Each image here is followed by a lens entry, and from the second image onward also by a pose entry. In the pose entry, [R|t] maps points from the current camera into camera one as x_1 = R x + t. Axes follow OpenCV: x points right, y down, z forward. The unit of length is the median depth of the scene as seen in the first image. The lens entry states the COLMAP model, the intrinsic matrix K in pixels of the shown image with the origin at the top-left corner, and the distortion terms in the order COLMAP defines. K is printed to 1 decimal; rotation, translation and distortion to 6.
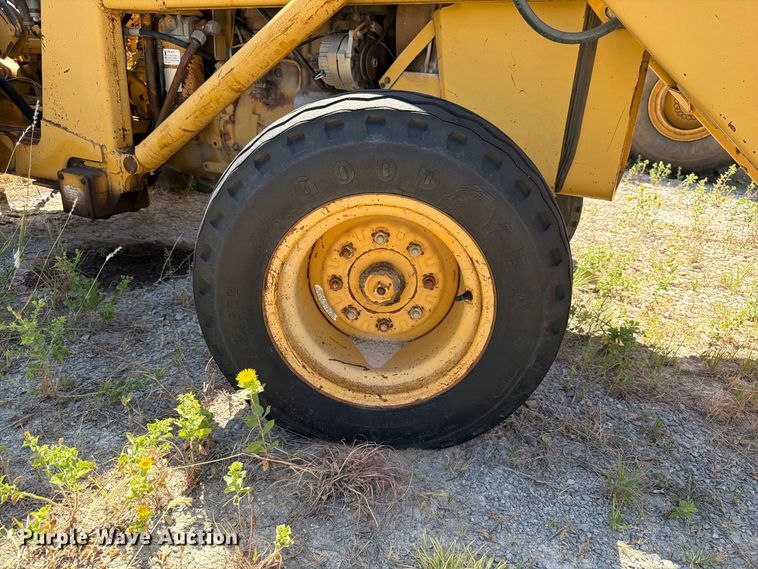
lens RADIAL K [[533.2, 0, 379.0], [0, 533.2, 284.5], [0, 0, 1]] dist [0.100509, -0.134912]
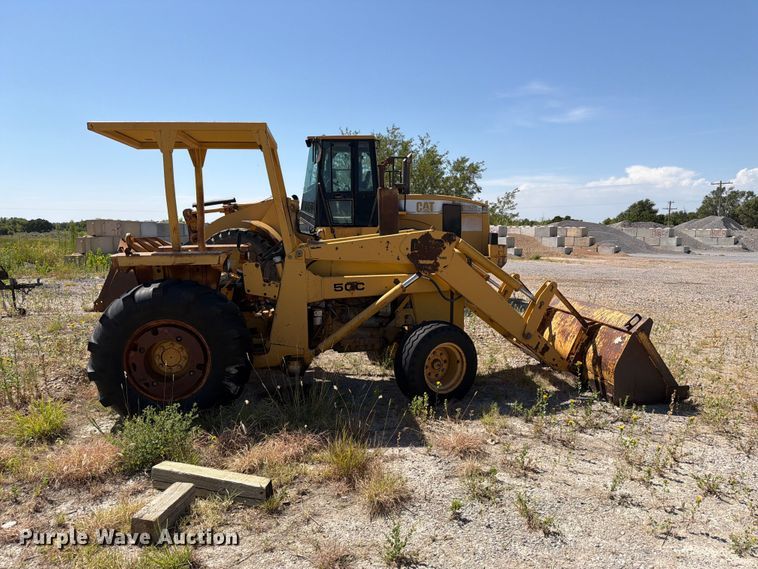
lens RADIAL K [[533.2, 0, 379.0], [0, 533.2, 284.5], [0, 0, 1]] dist [0.100509, -0.134912]
pose [[0.838146, -0.138661, 0.527526, -2.438543], [0.262680, 0.950218, -0.167586, -0.013315], [-0.478027, 0.279032, 0.832845, -2.374507]]
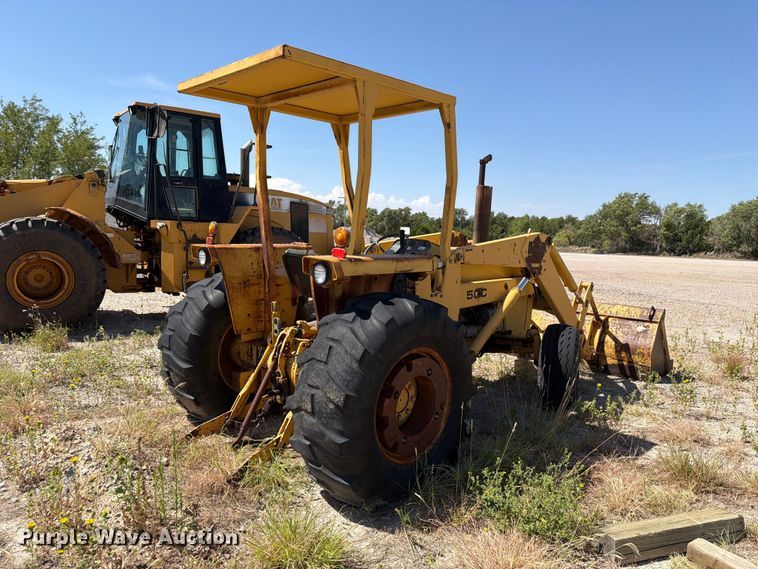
lens RADIAL K [[533.2, 0, 379.0], [0, 533.2, 284.5], [0, 0, 1]] dist [0.100509, -0.134912]
pose [[0.329725, -0.156623, 0.930994, -4.210555], [0.338589, 0.940157, 0.038249, -1.229200], [-0.881271, 0.302613, 0.363024, 0.521244]]
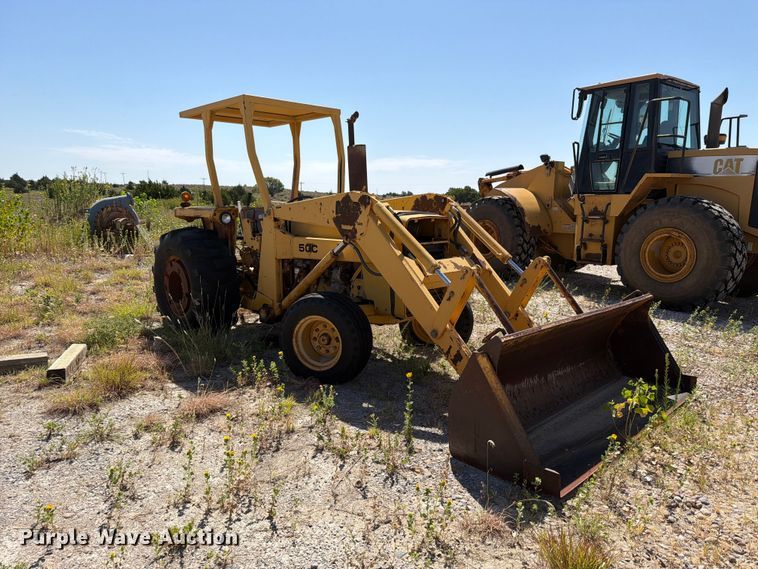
lens RADIAL K [[533.2, 0, 379.0], [0, 533.2, 284.5], [0, 0, 1]] dist [0.100509, -0.134912]
pose [[0.939606, -0.012142, -0.342043, 1.646099], [-0.065908, 0.974247, -0.215636, 0.407747], [0.335852, 0.225156, 0.914608, -2.387643]]
